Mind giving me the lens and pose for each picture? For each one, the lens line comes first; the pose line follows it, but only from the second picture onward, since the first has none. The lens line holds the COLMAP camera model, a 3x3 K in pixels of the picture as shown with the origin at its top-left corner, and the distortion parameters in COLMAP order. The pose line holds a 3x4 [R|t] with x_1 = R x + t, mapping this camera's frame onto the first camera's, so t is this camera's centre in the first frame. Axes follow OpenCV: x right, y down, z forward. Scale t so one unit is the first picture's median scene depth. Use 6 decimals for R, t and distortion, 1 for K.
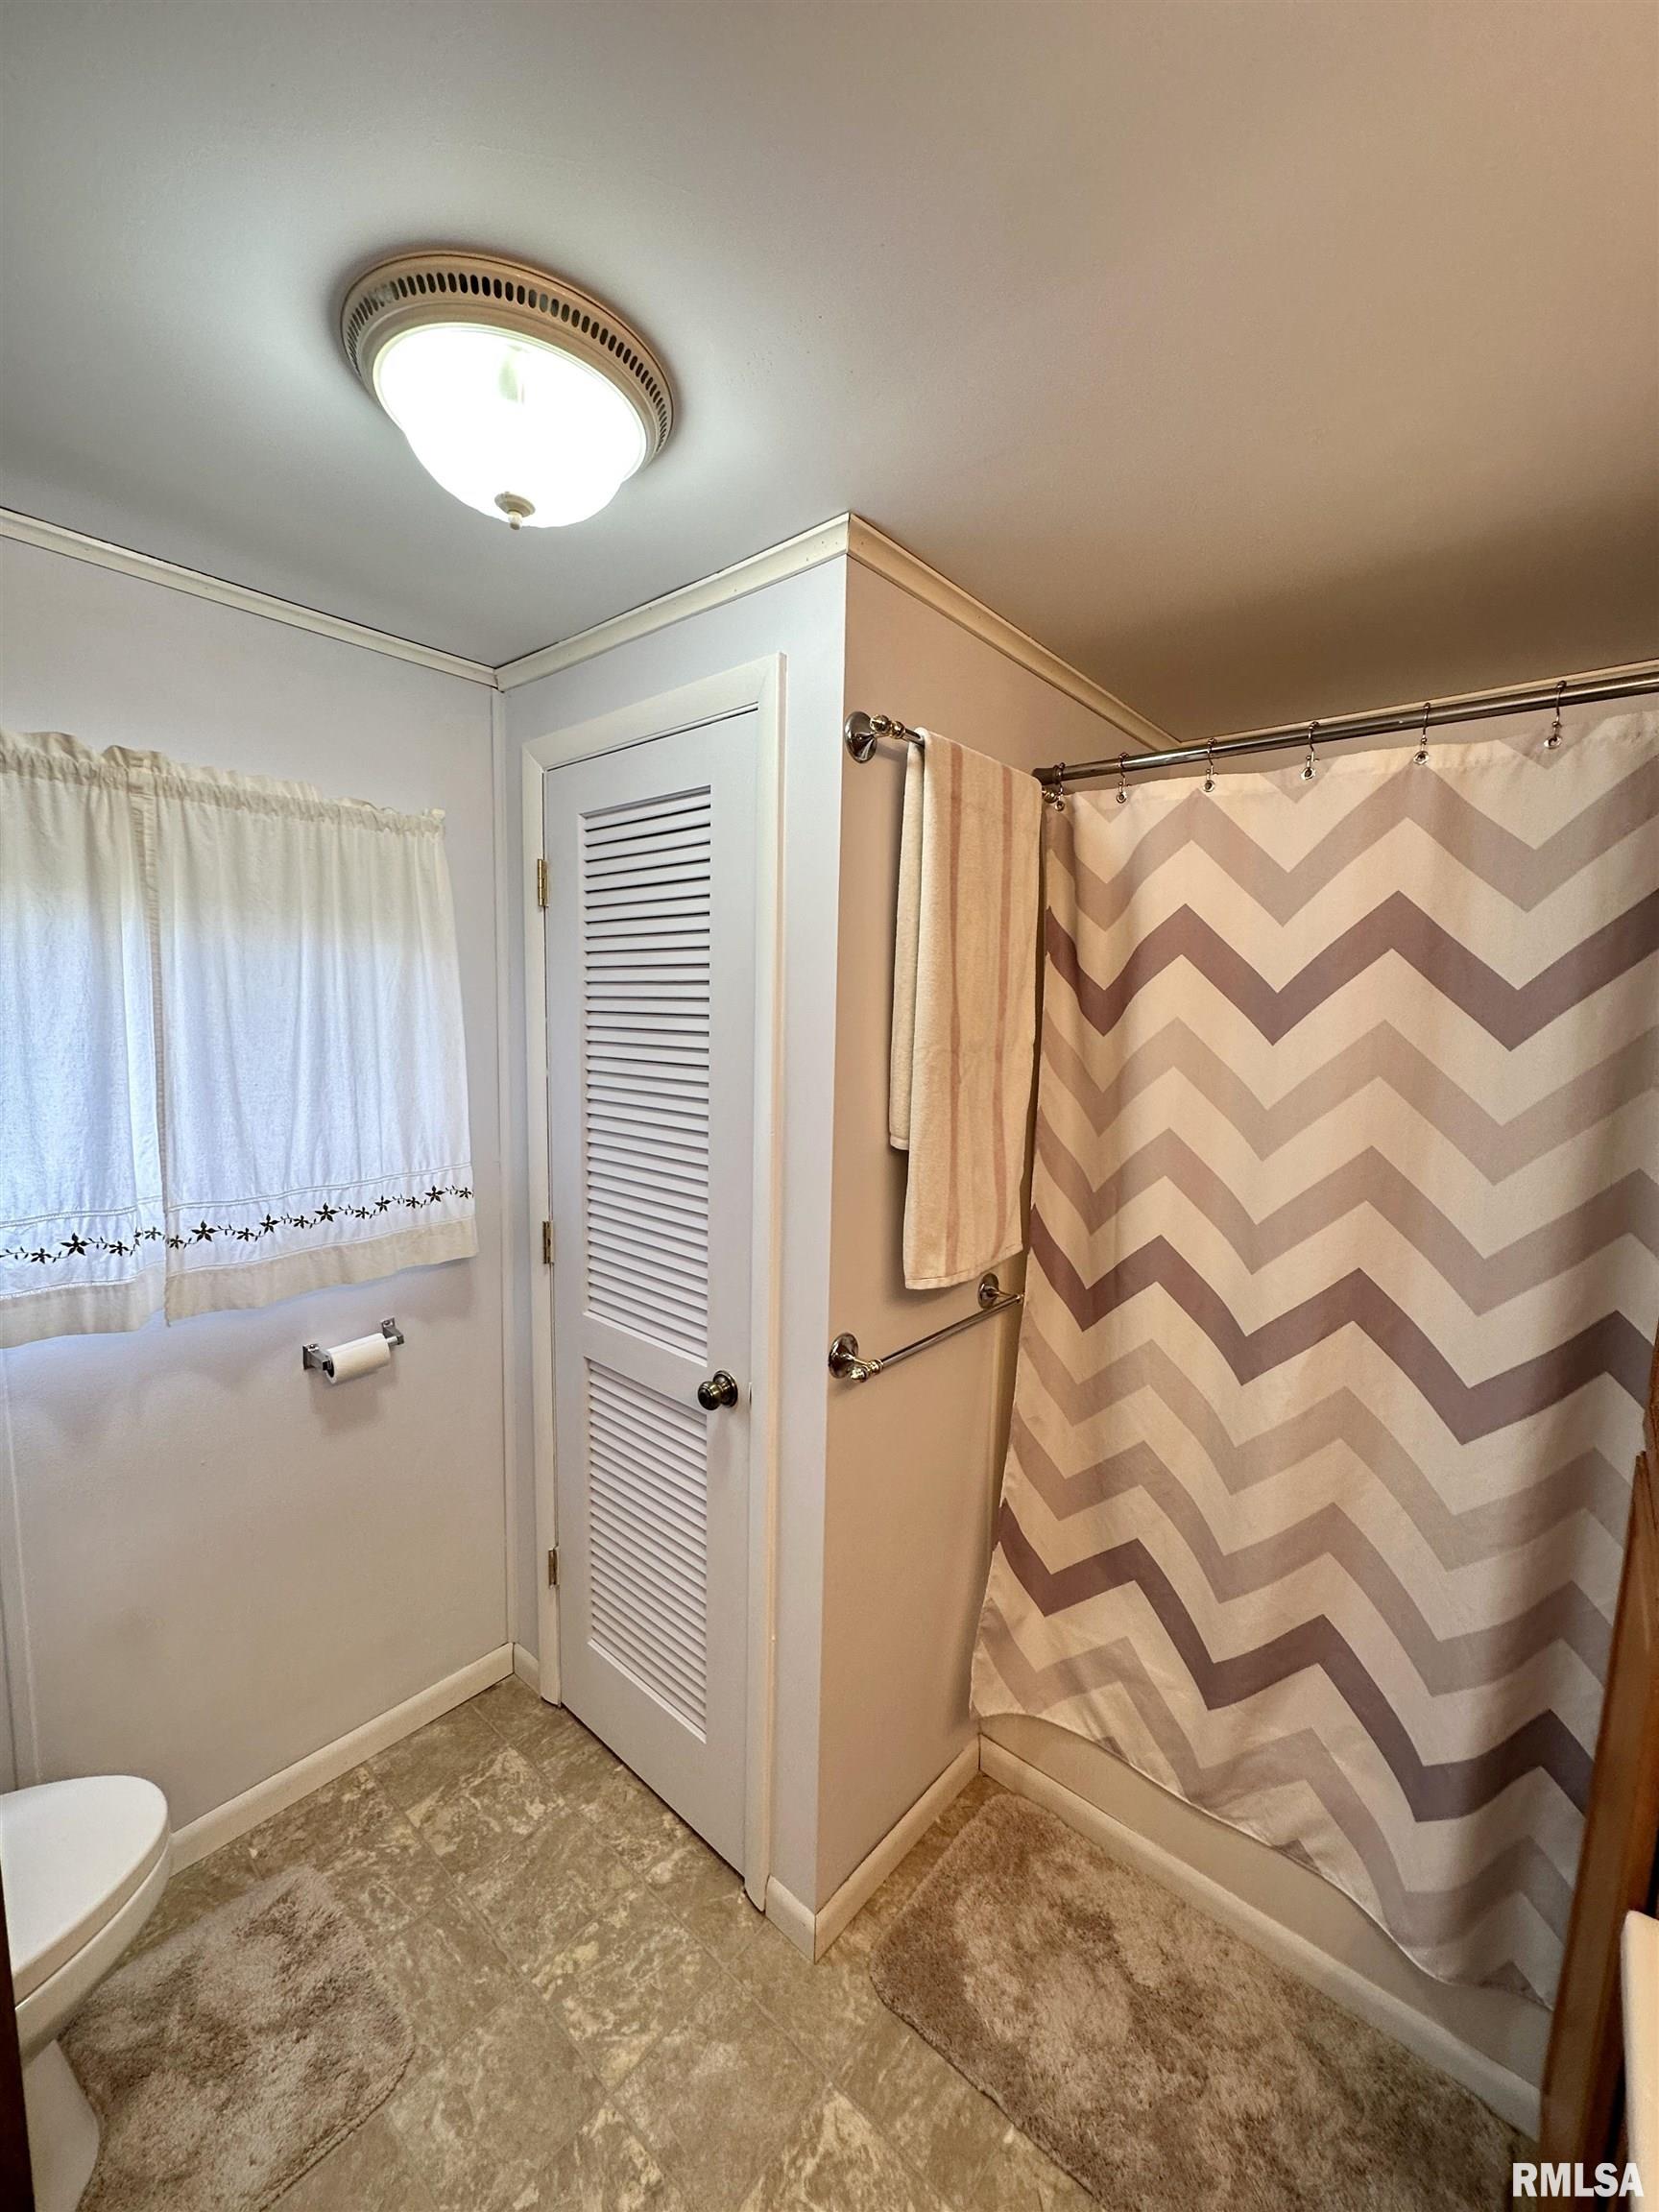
lens RADIAL K [[1021.3, 0, 922.5], [0, 1021.3, 1160.8], [0, 0, 1]] dist [0.013308, 0.000233]
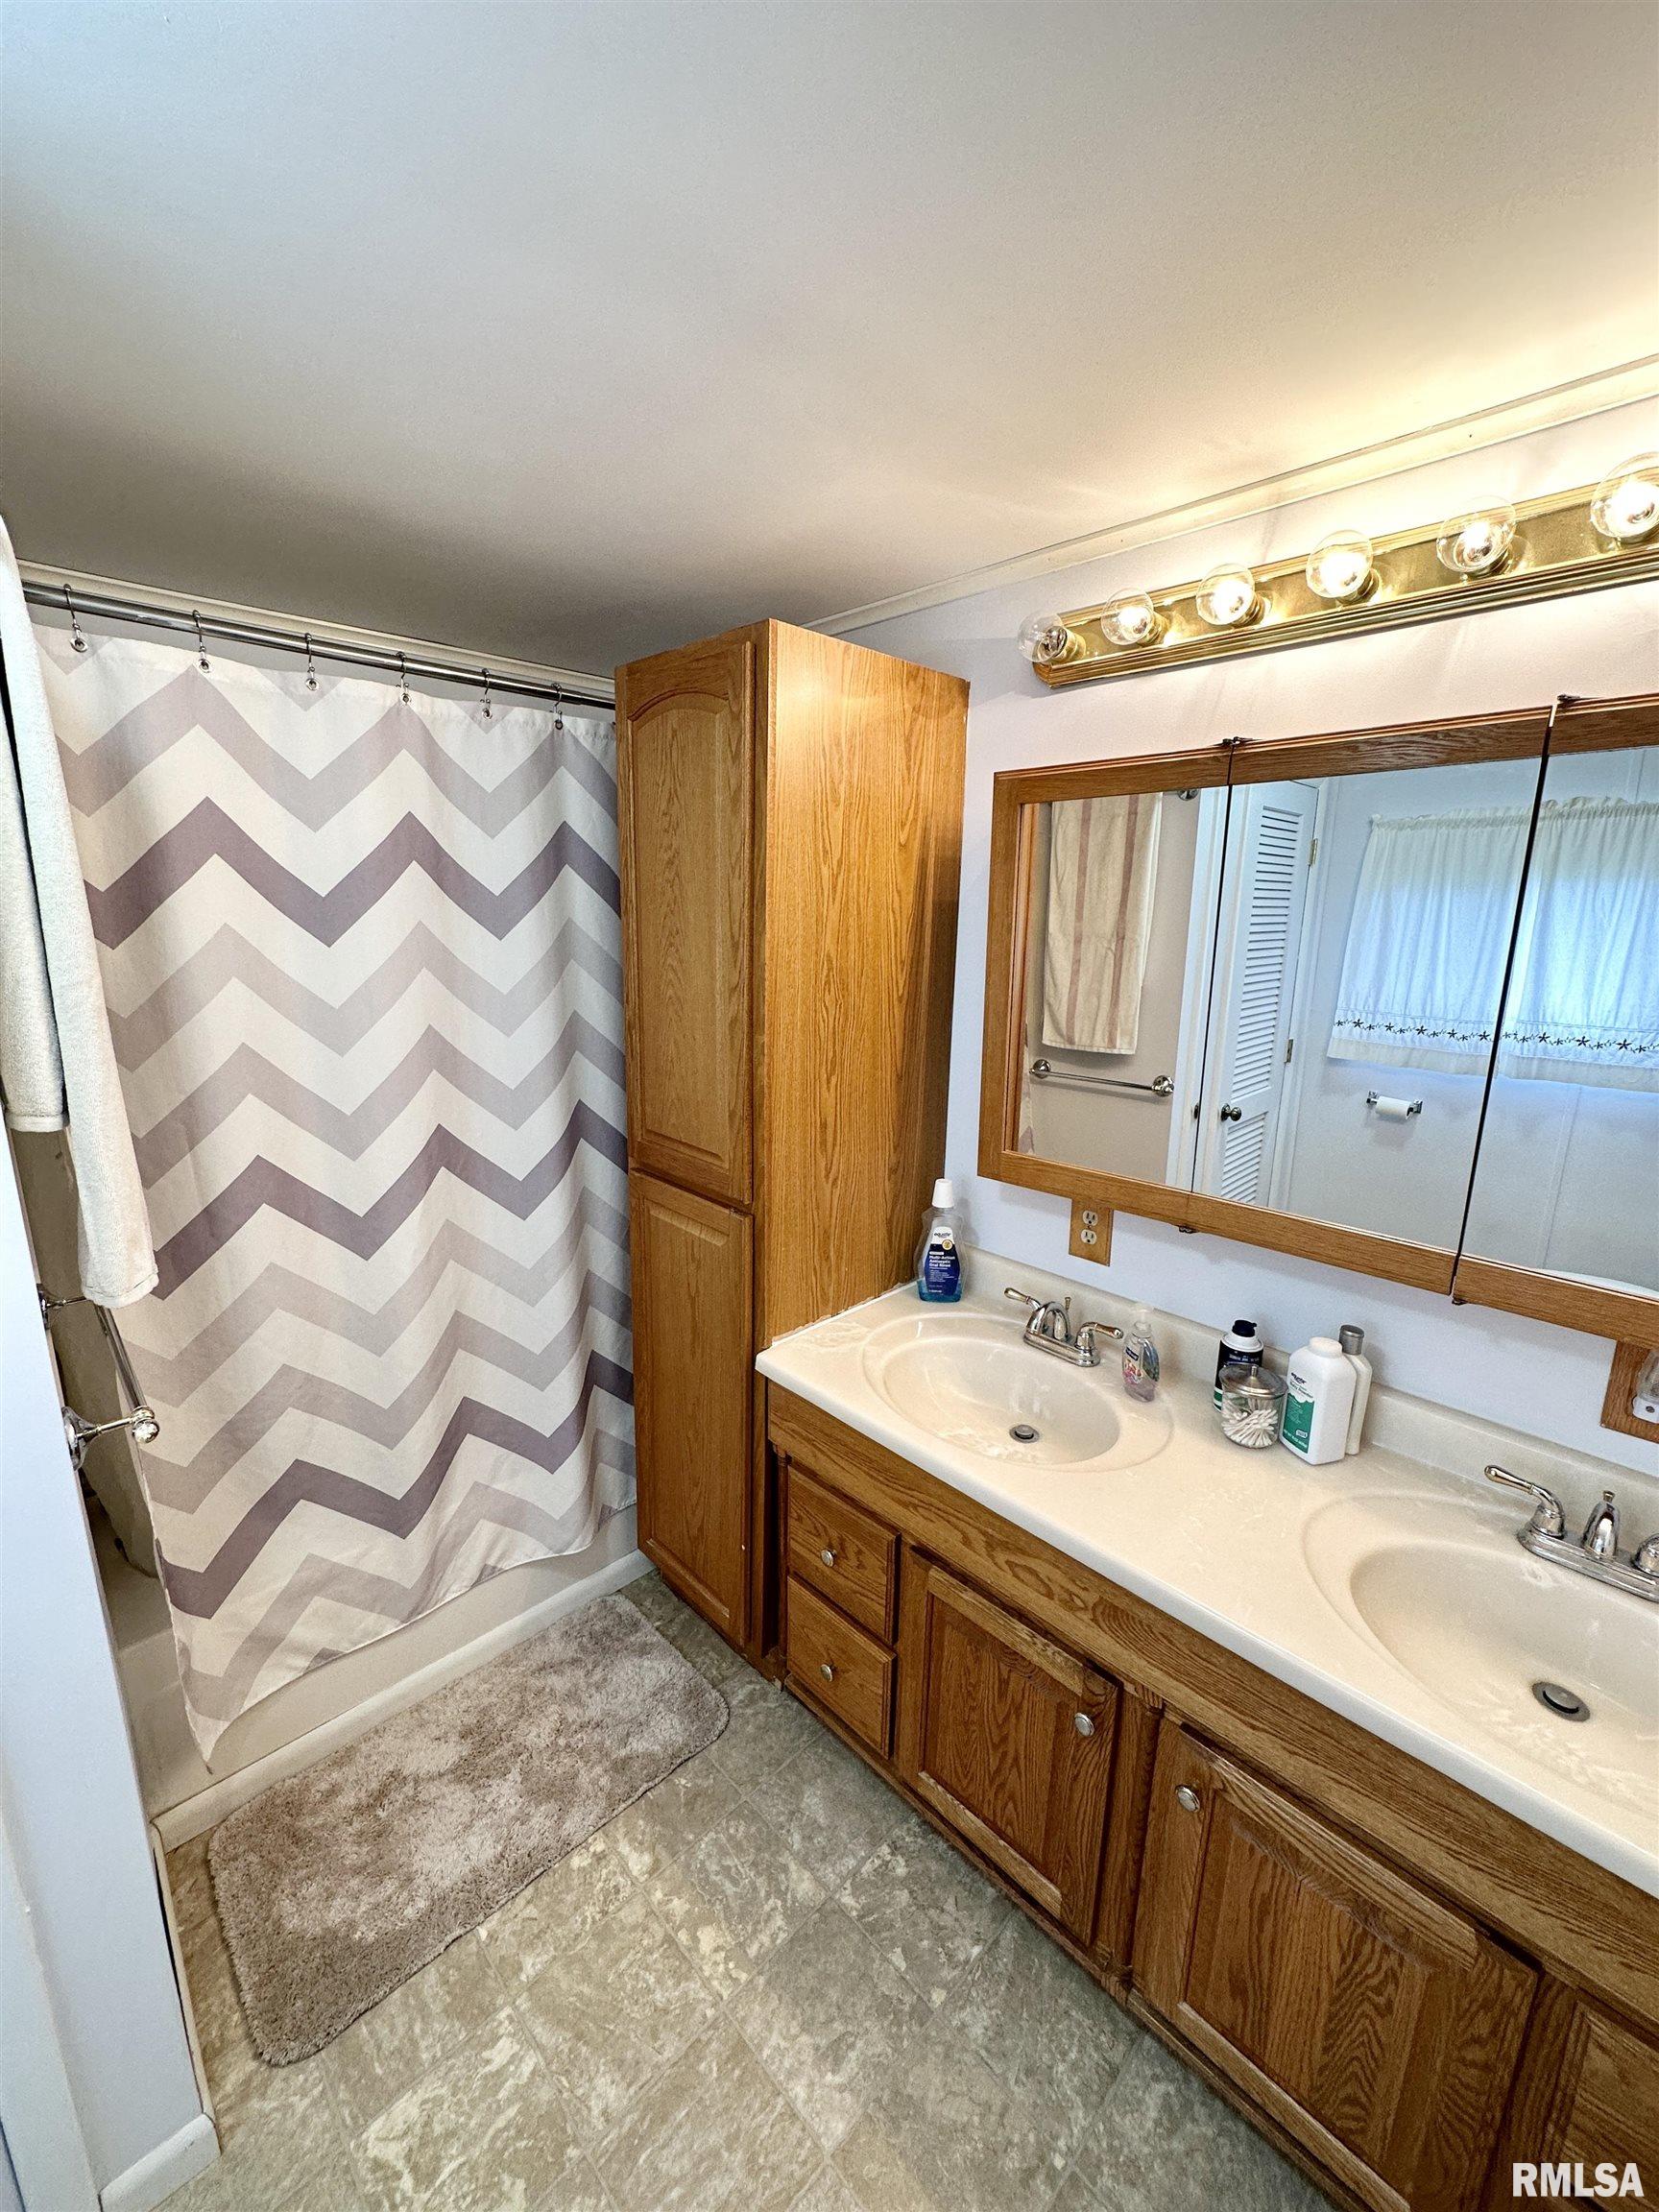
lens RADIAL K [[882.2, 0, 829.5], [0, 882.2, 1106.0], [0, 0, 1]] dist [-0.003582, 0.000433]
pose [[0.056575, -0.251120, 0.966301, -0.583292], [0.116694, 0.962881, 0.243399, -0.123723], [-0.991555, 0.098991, 0.083779, 0.455667]]
